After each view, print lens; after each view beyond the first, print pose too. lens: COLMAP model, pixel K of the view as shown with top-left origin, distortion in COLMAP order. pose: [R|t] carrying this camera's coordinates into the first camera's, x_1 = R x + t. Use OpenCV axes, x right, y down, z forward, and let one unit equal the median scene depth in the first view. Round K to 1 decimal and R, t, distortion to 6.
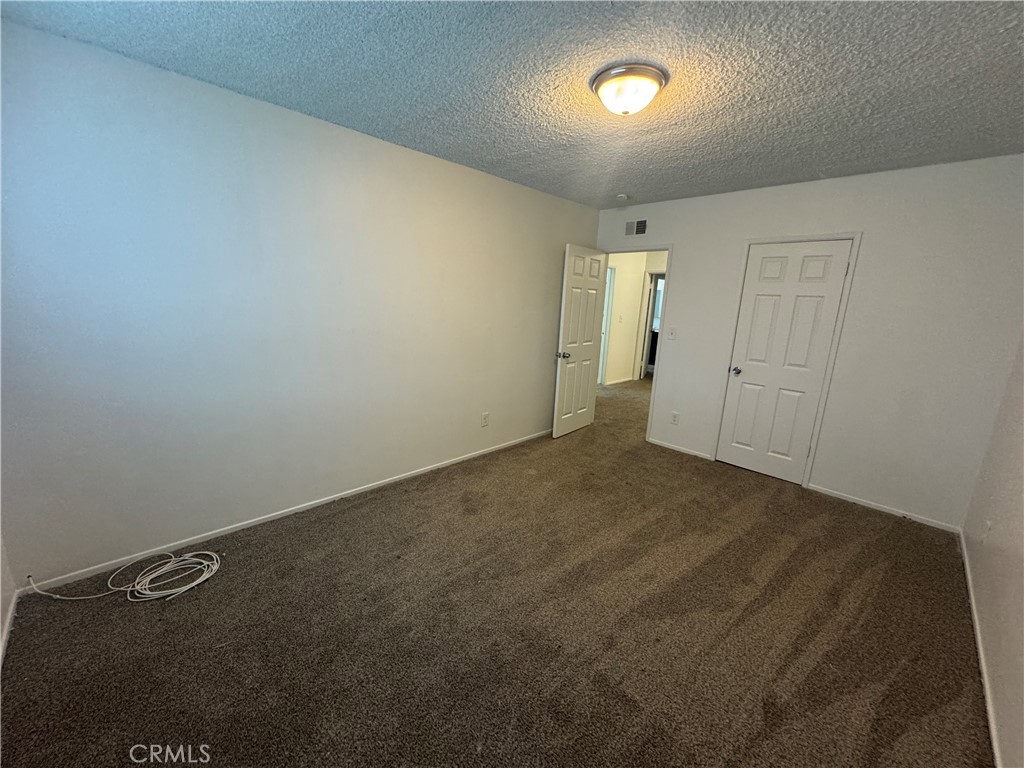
lens RADIAL K [[409.6, 0, 510.8], [0, 409.6, 383.2], [0, 0, 1]] dist [0.000643, 0.000133]
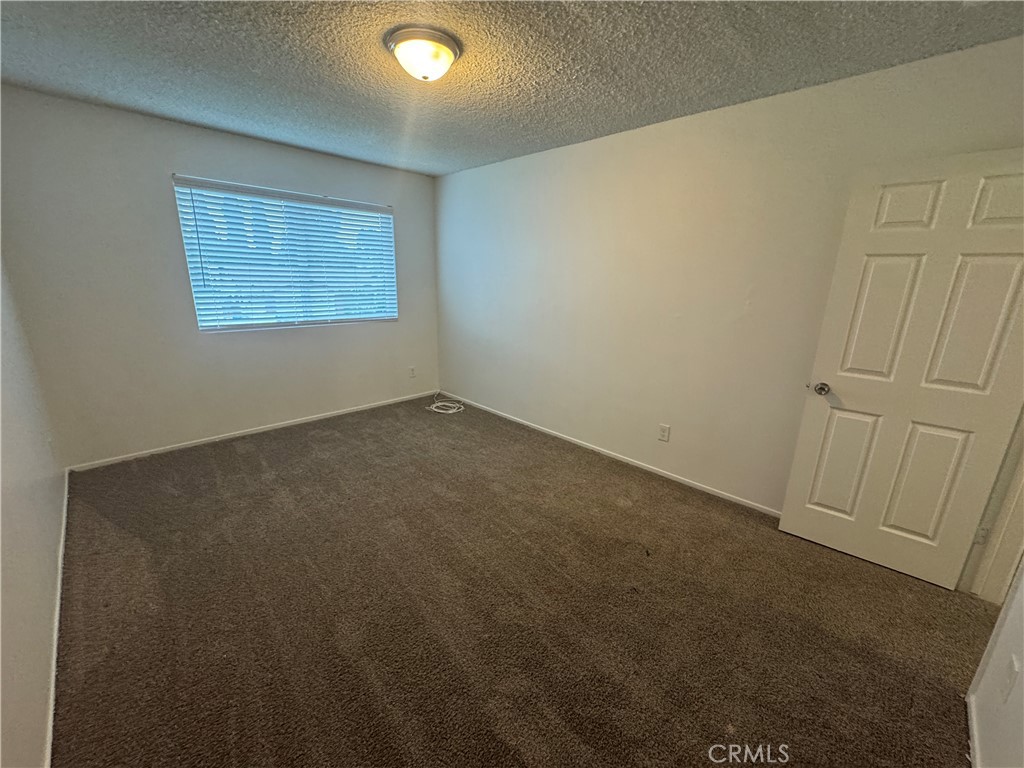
lens RADIAL K [[409.6, 0, 510.8], [0, 409.6, 383.2], [0, 0, 1]] dist [0.000643, 0.000133]
pose [[0.005495, 0.217800, -0.975978, 0.836533], [-0.227824, 0.950598, 0.210854, -0.125657], [0.973687, 0.221192, 0.054843, 0.768423]]
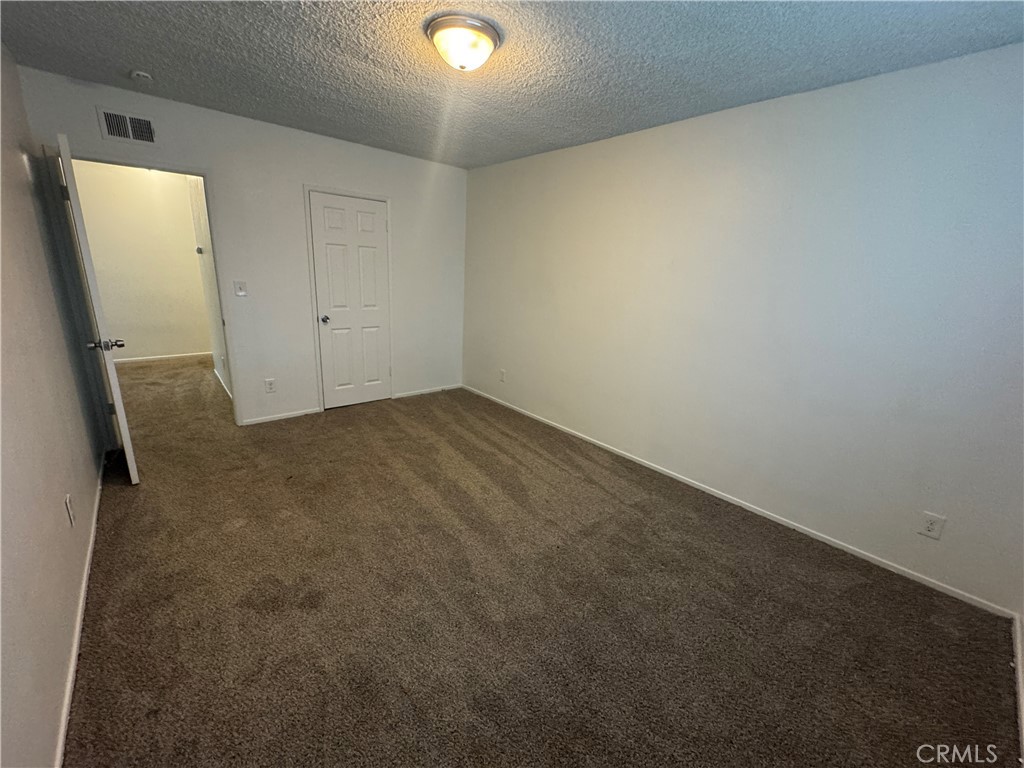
lens RADIAL K [[409.6, 0, 510.8], [0, 409.6, 383.2], [0, 0, 1]] dist [0.000643, 0.000133]
pose [[0.071321, -0.312016, 0.947396, -0.507135], [0.159950, 0.941101, 0.297902, -0.127765], [-0.984545, 0.130289, 0.117027, 0.506848]]
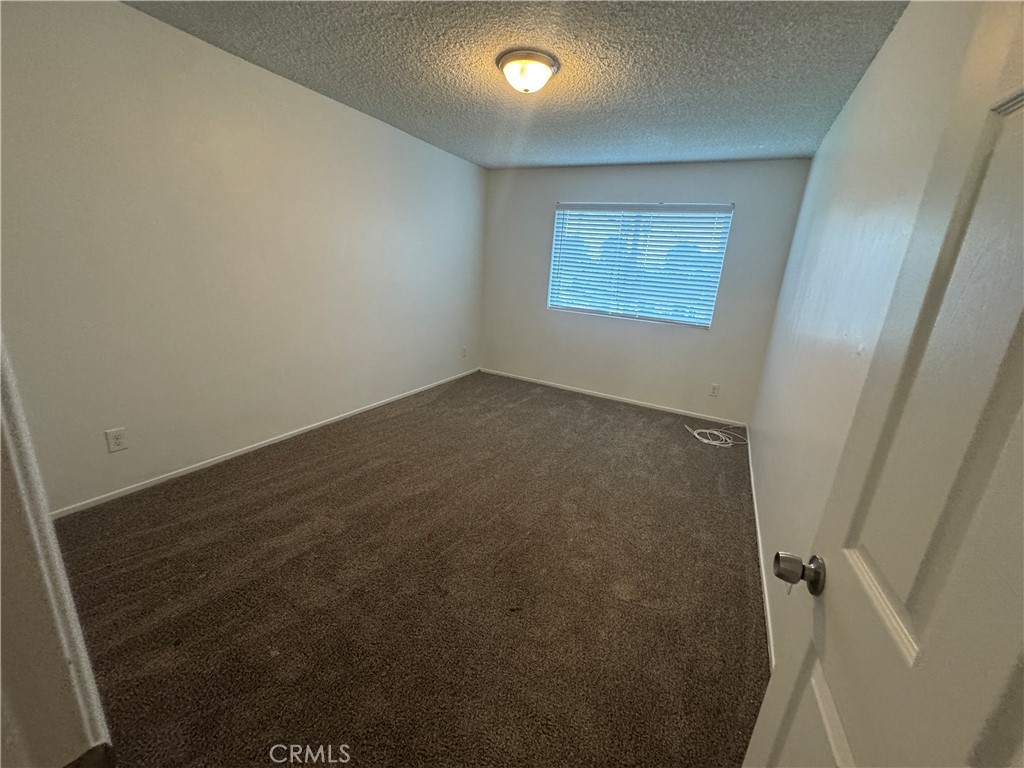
lens RADIAL K [[409.6, 0, 510.8], [0, 409.6, 383.2], [0, 0, 1]] dist [0.000643, 0.000133]
pose [[-0.946150, -0.026916, -0.322608, 0.405815], [-0.175075, 0.880778, 0.439976, -0.252226], [0.272303, 0.472764, -0.838060, 1.408209]]
